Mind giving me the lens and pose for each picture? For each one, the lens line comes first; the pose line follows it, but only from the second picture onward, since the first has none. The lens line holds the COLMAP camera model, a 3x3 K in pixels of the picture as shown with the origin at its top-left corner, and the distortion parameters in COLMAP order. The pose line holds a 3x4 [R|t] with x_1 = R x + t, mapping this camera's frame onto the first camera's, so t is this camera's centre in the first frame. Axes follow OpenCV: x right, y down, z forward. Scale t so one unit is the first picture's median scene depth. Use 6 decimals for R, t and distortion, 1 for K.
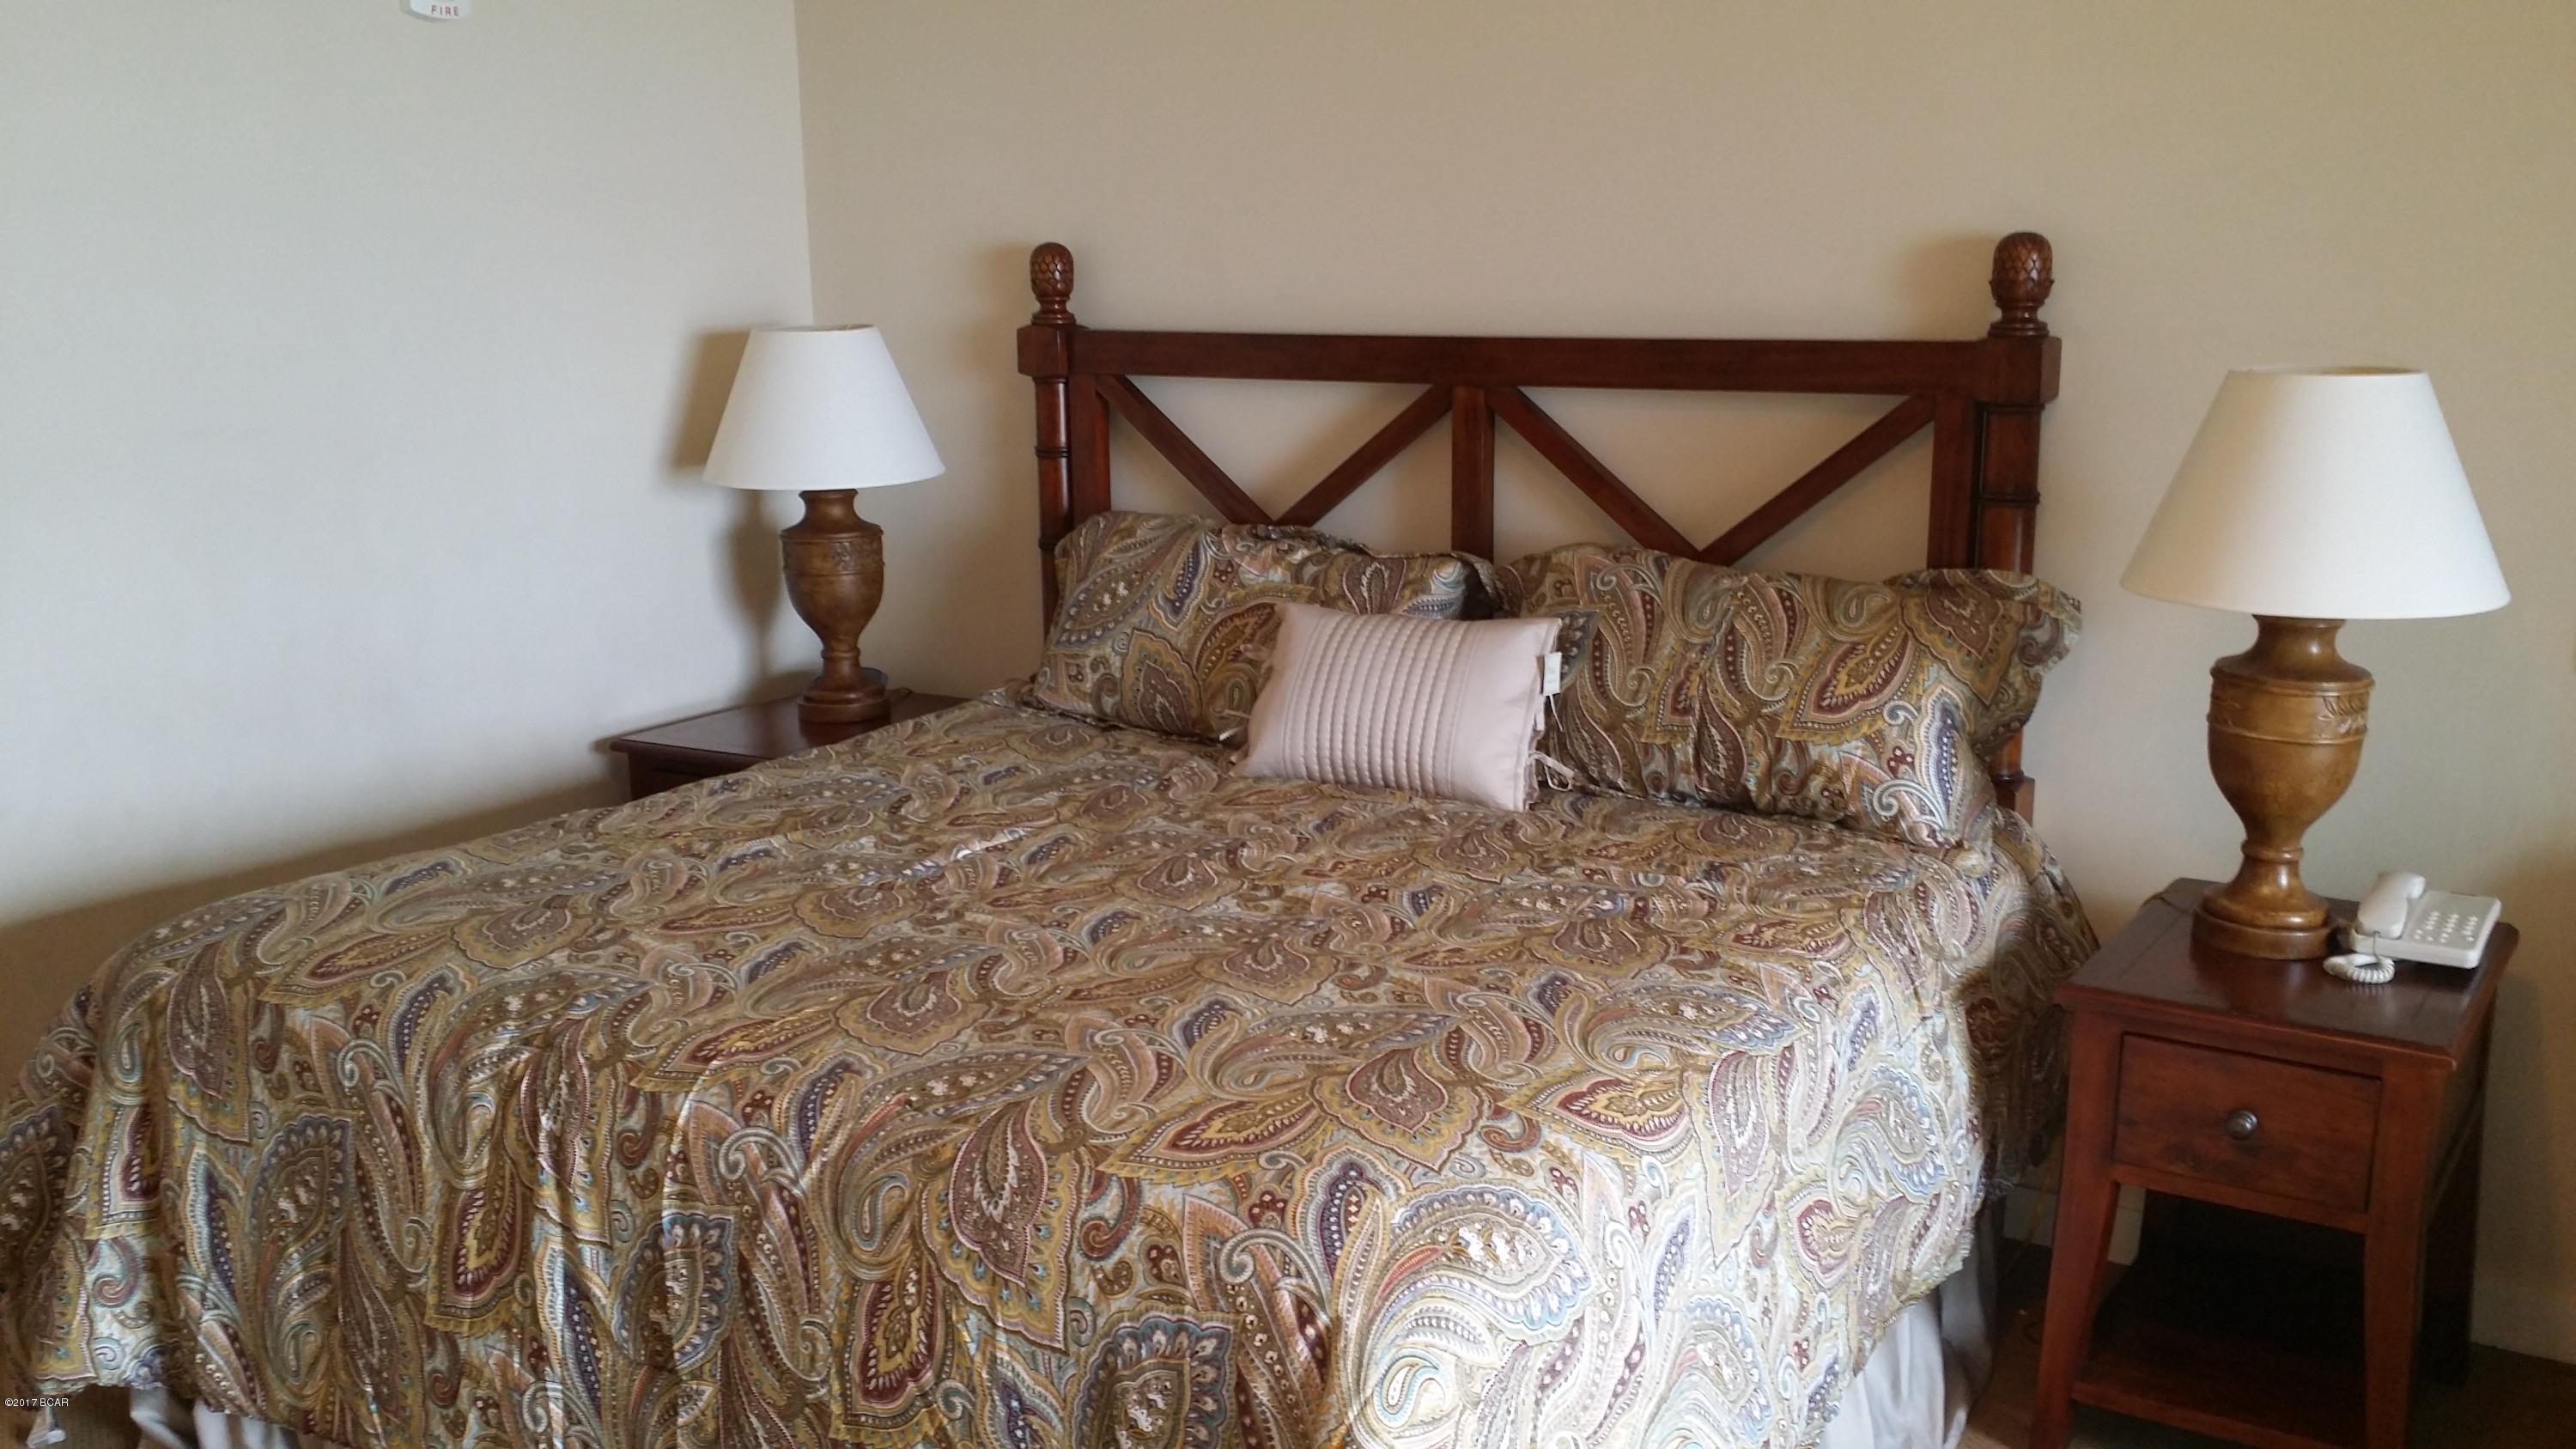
lens RADIAL K [[2350.7, 0, 1288.0], [0, 2350.7, 724.5], [0, 0, 1]] dist [0.001107, -0.000356]
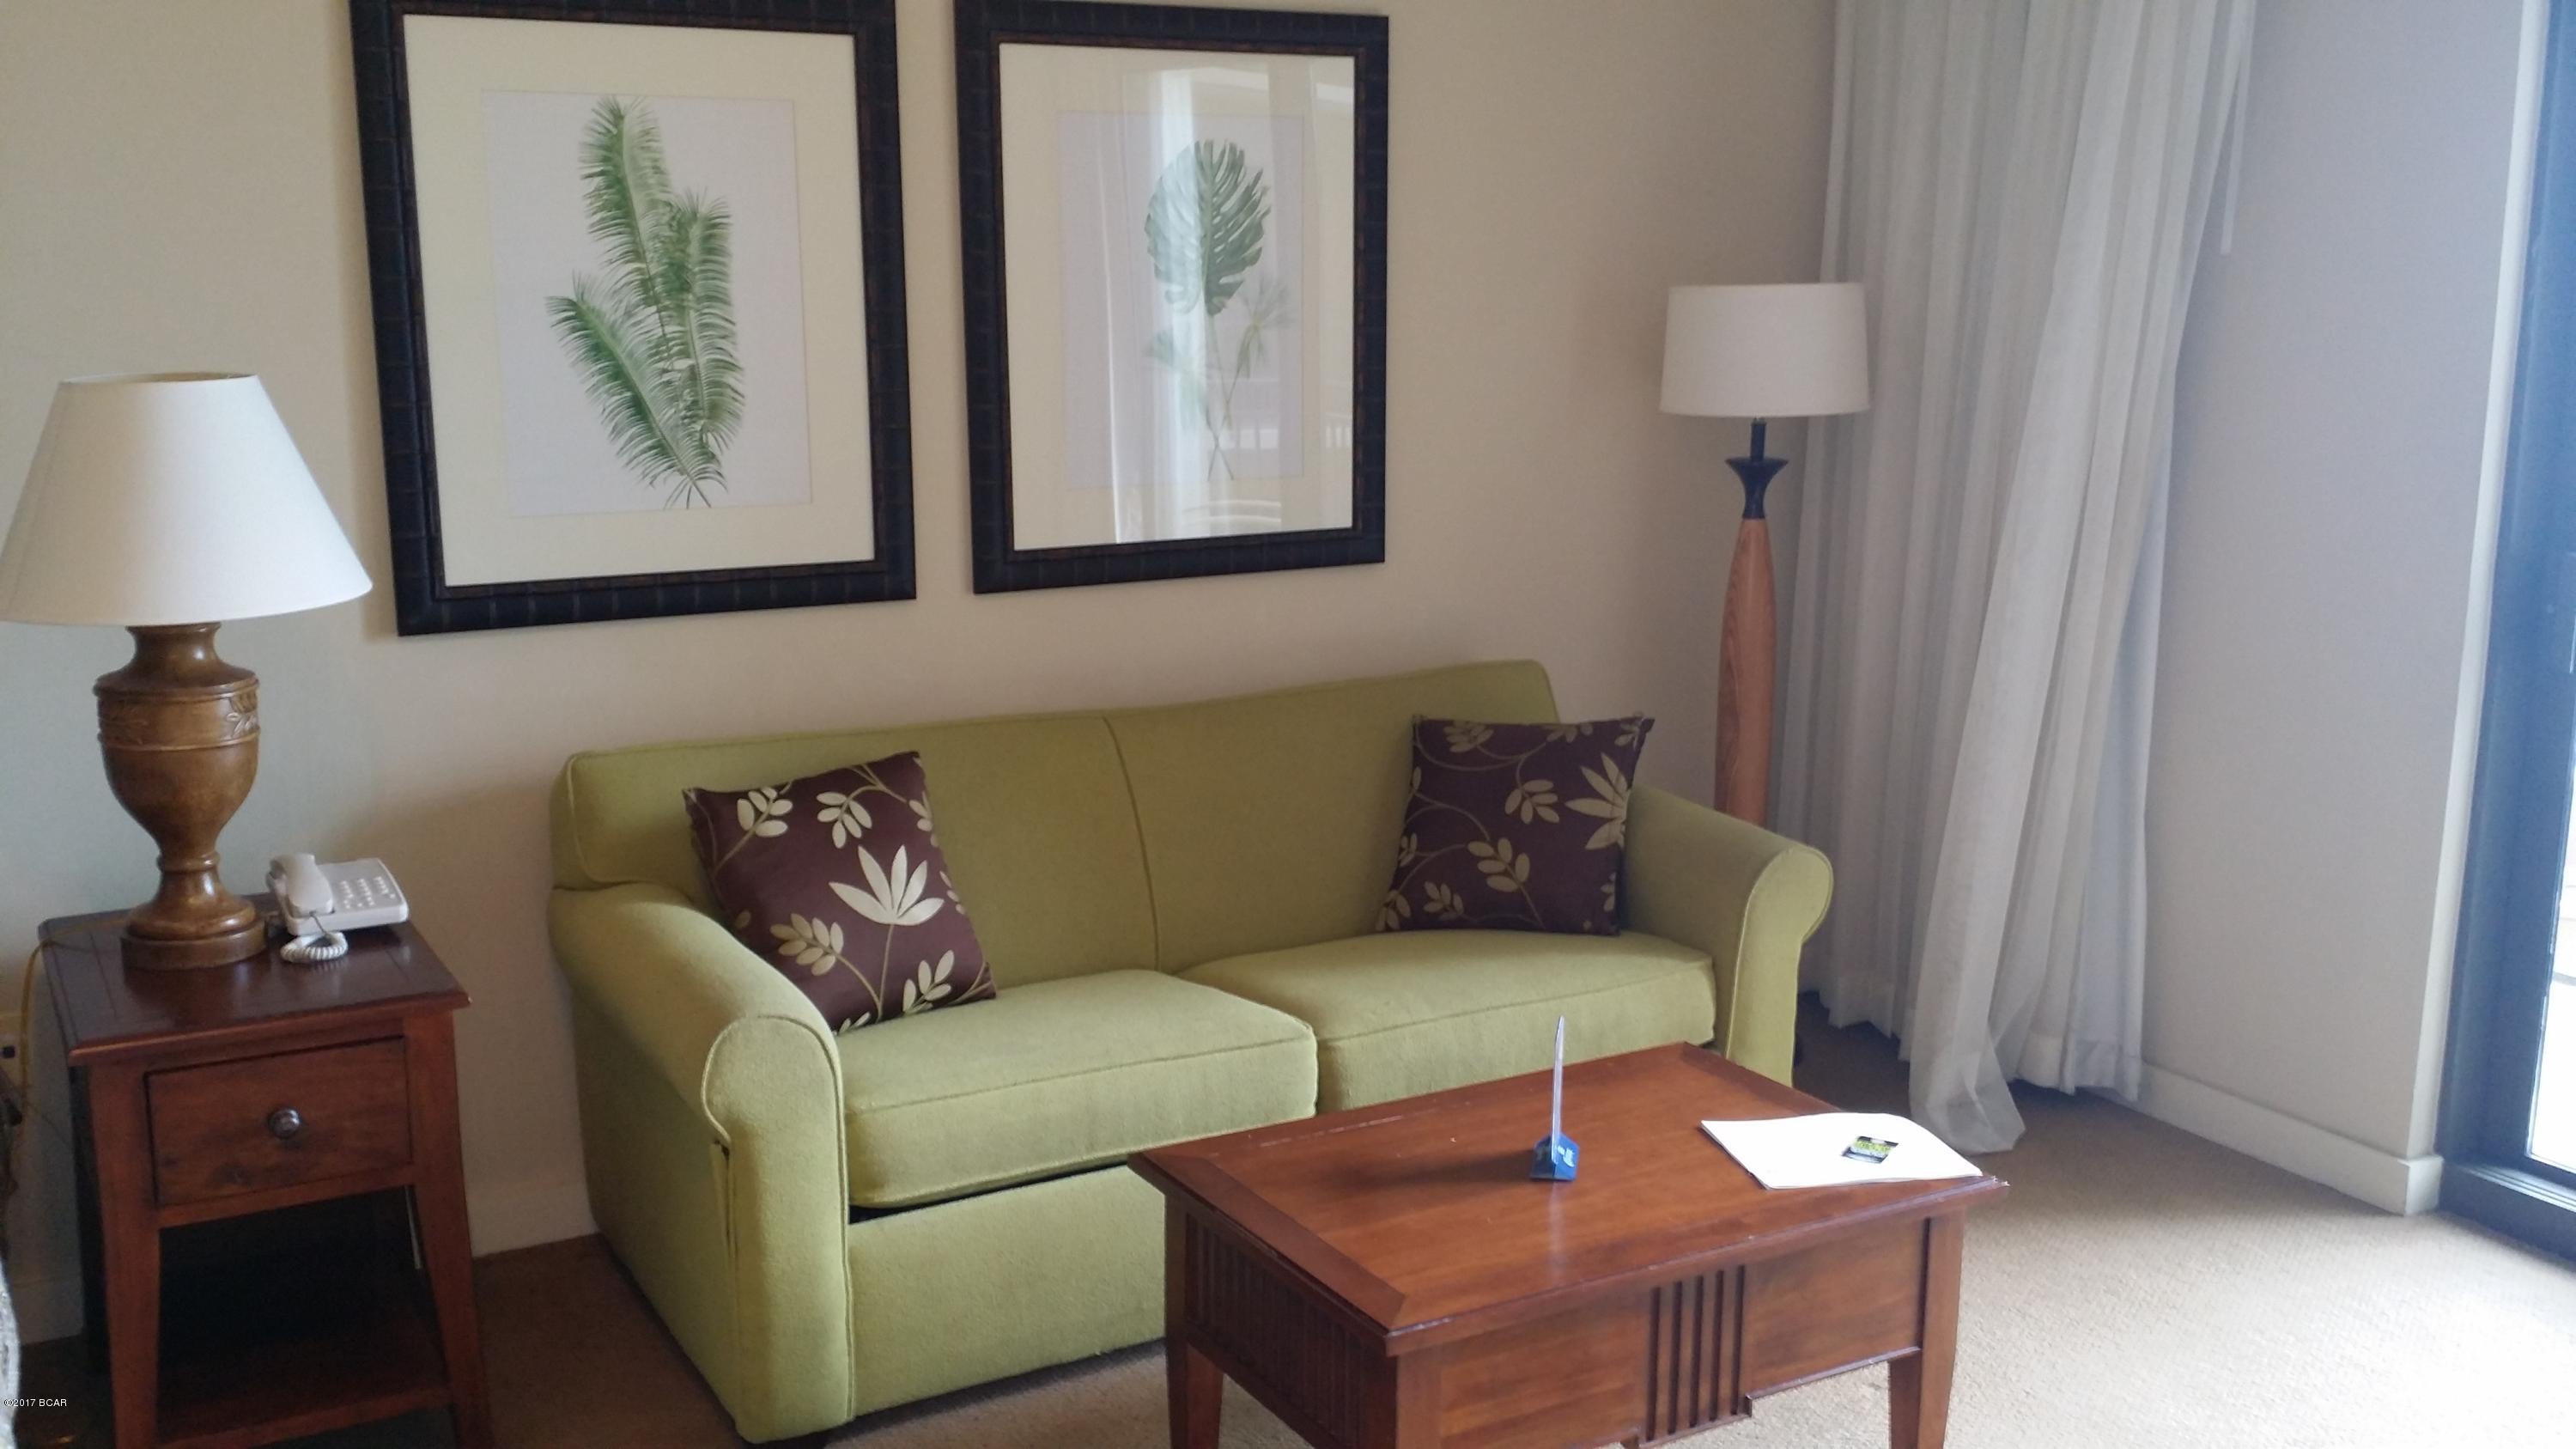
lens RADIAL K [[2350.7, 0, 1288.0], [0, 2350.7, 724.5], [0, 0, 1]] dist [0.001107, -0.000356]
pose [[0.438267, -0.168880, 0.882837, -0.253564], [0.172702, 0.979712, 0.101677, -0.024572], [-0.882098, 0.107907, 0.458541, 0.131217]]
